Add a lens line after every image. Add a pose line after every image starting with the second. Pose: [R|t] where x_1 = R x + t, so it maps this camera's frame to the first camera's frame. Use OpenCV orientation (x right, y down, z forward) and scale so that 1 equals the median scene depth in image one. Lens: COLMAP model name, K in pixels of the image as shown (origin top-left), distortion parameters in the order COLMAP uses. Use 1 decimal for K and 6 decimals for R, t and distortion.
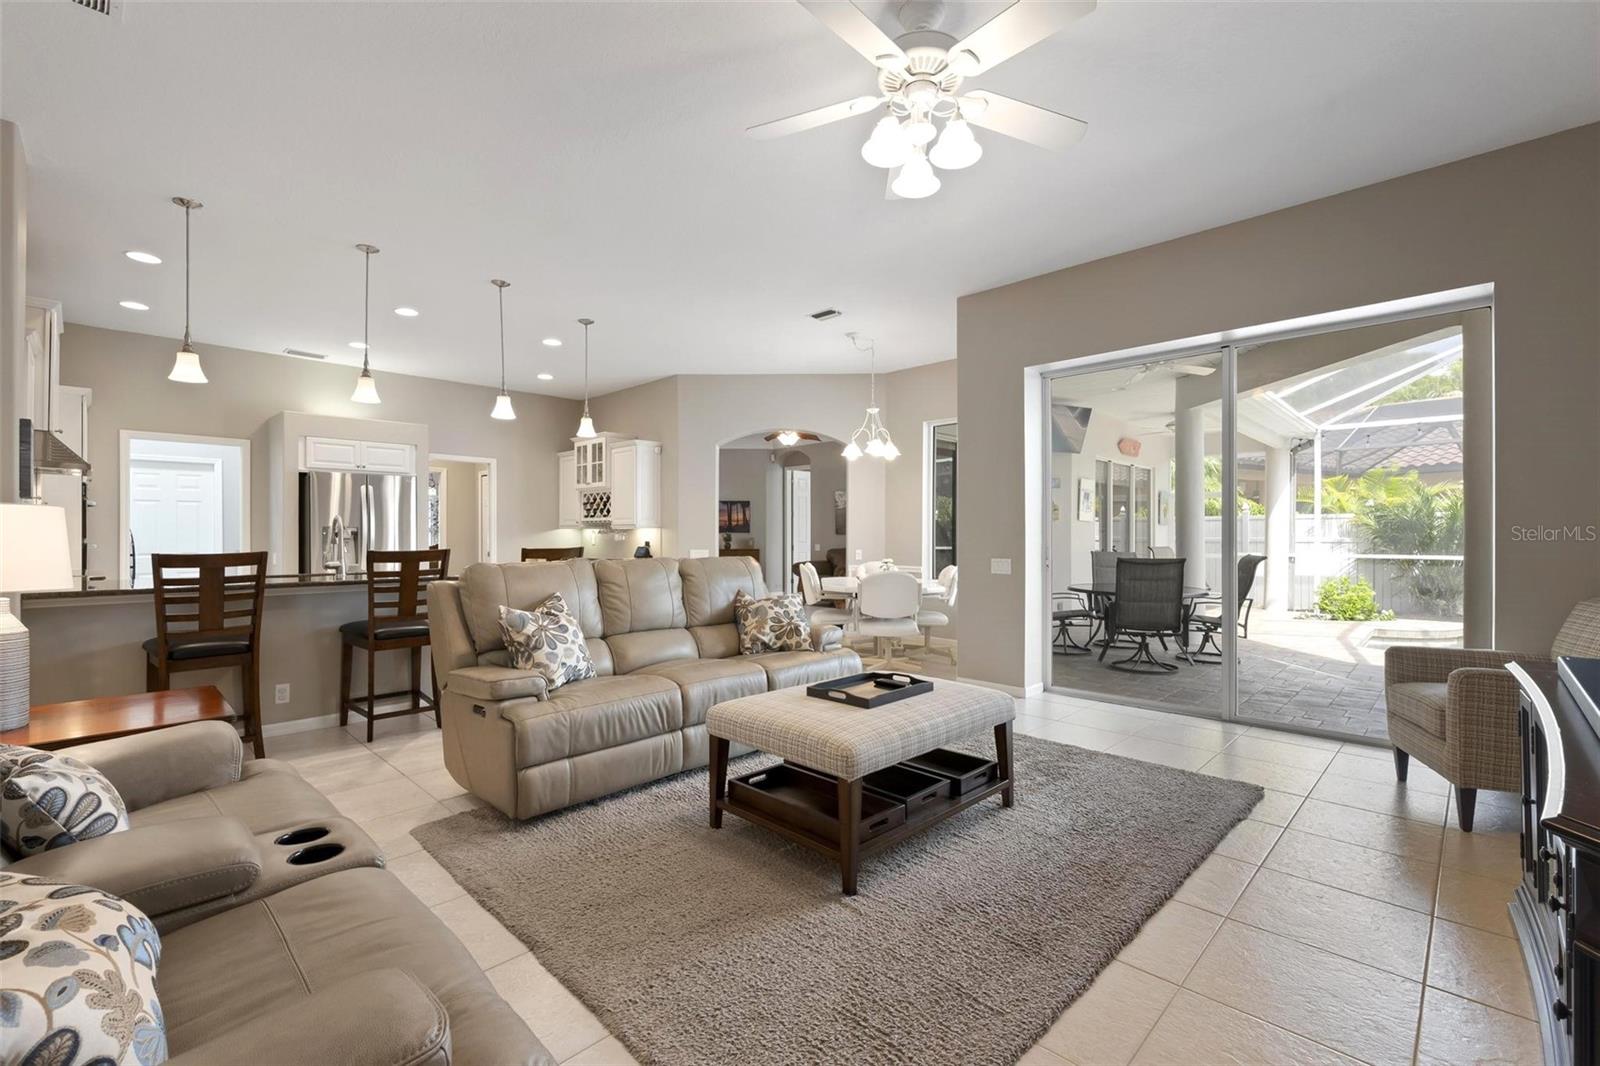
lens RADIAL K [[710.4, 0, 811.1], [0, 710.4, 537.4], [0, 0, 1]] dist [0.003929, 0.000036]
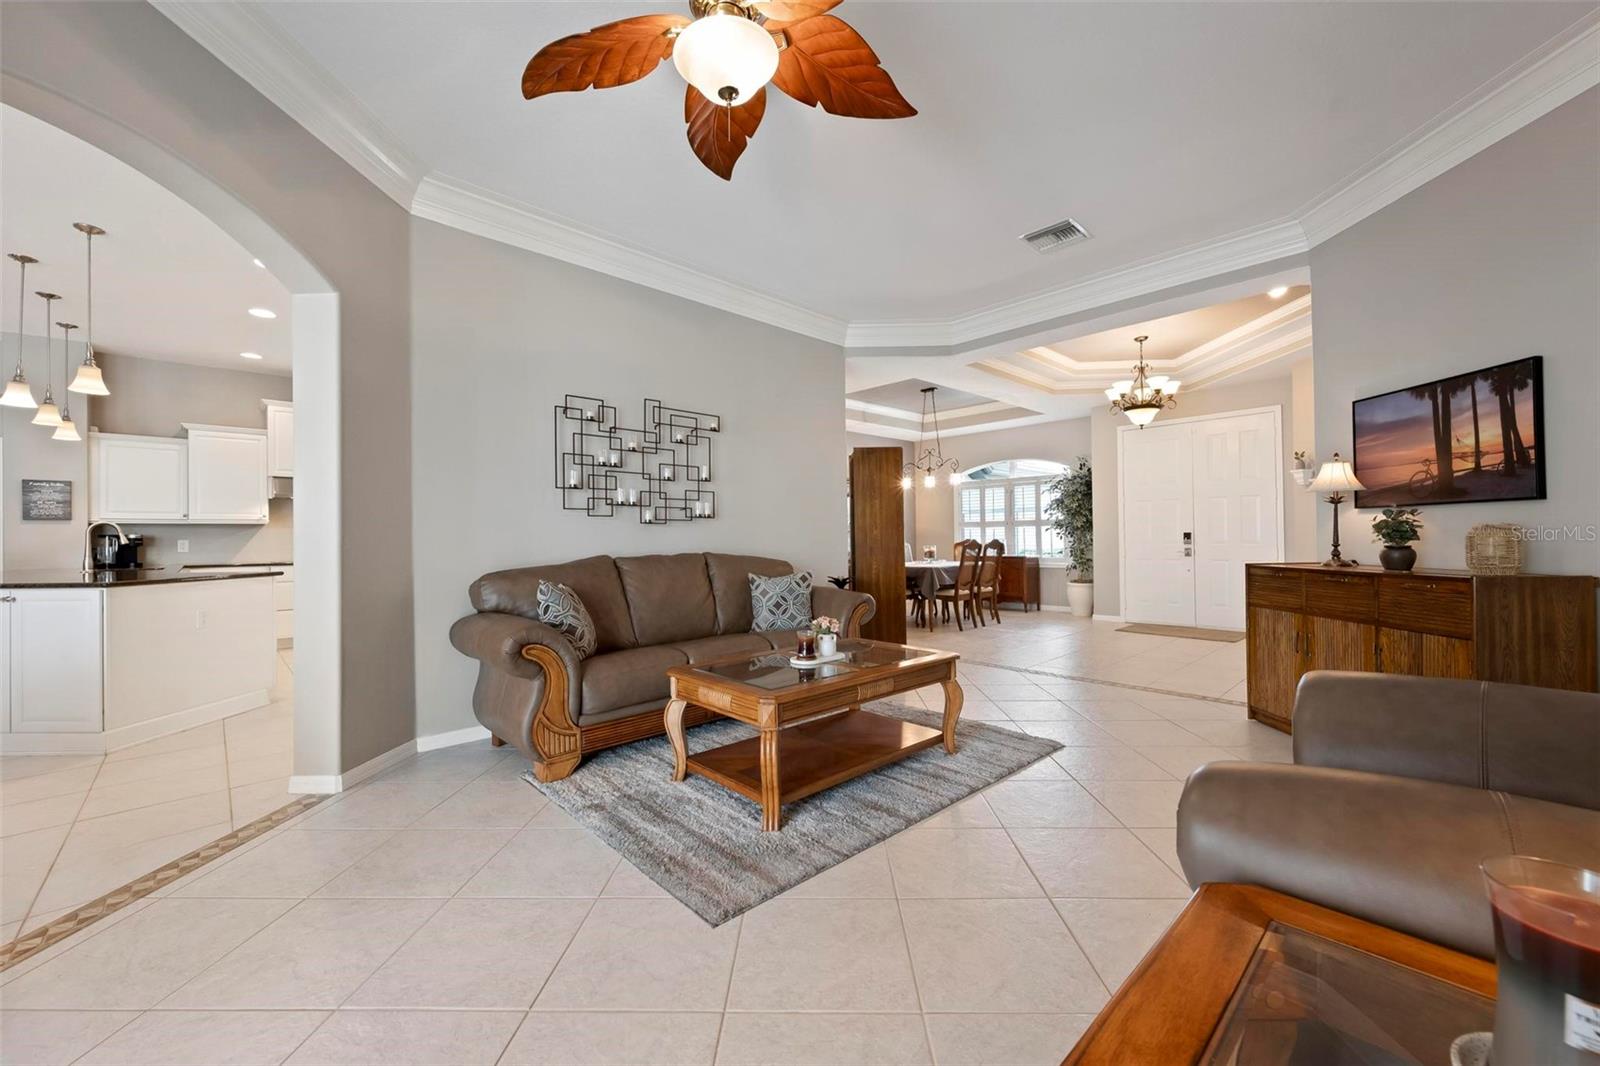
lens RADIAL K [[630.1, 0, 802.6], [0, 630.1, 527.9], [0, 0, 1]] dist [0.002174, 0.000036]
pose [[-0.049565, -0.016531, -0.998634, 0.179009], [0.011066, 0.999793, -0.017100, 0.004355], [0.998710, -0.011898, -0.049372, 1.163657]]
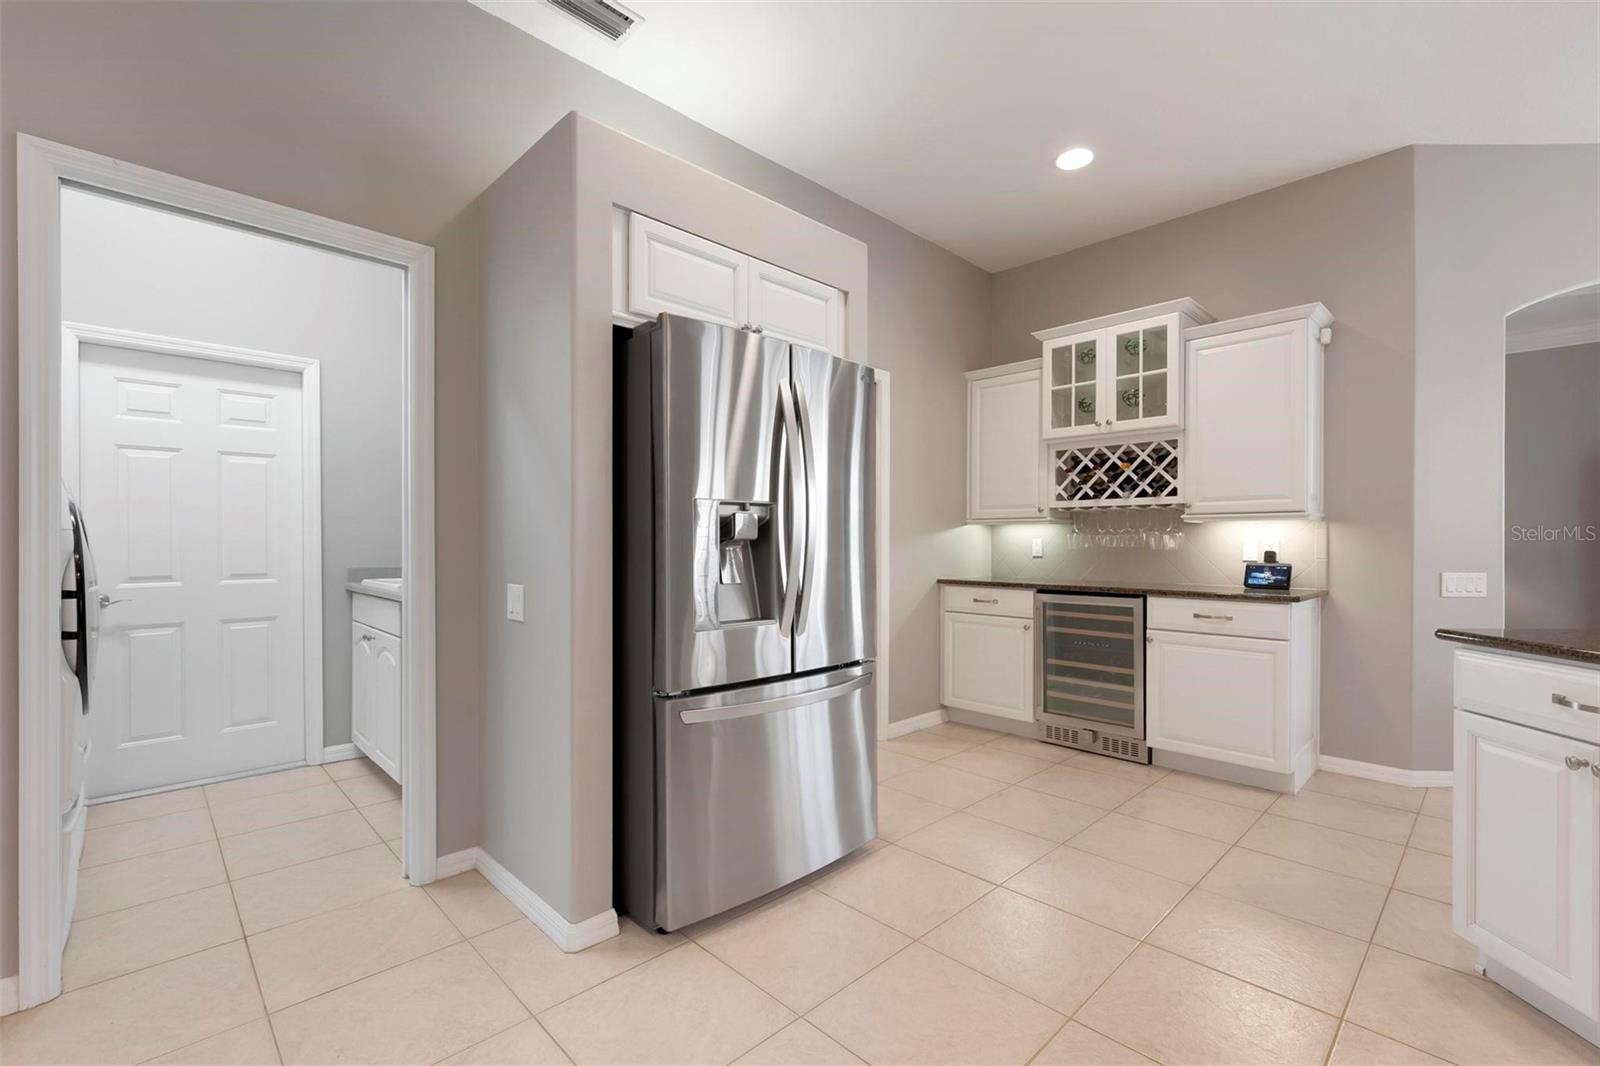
lens RADIAL K [[675.3, 0, 792.6], [0, 675.3, 540.3], [0, 0, 1]] dist [0.000913, 0.000165]
pose [[0.999756, 0.004199, -0.021667, -0.472227], [-0.004215, 0.999991, -0.000673, 0.000312], [0.021664, 0.000764, 0.999765, 0.529156]]
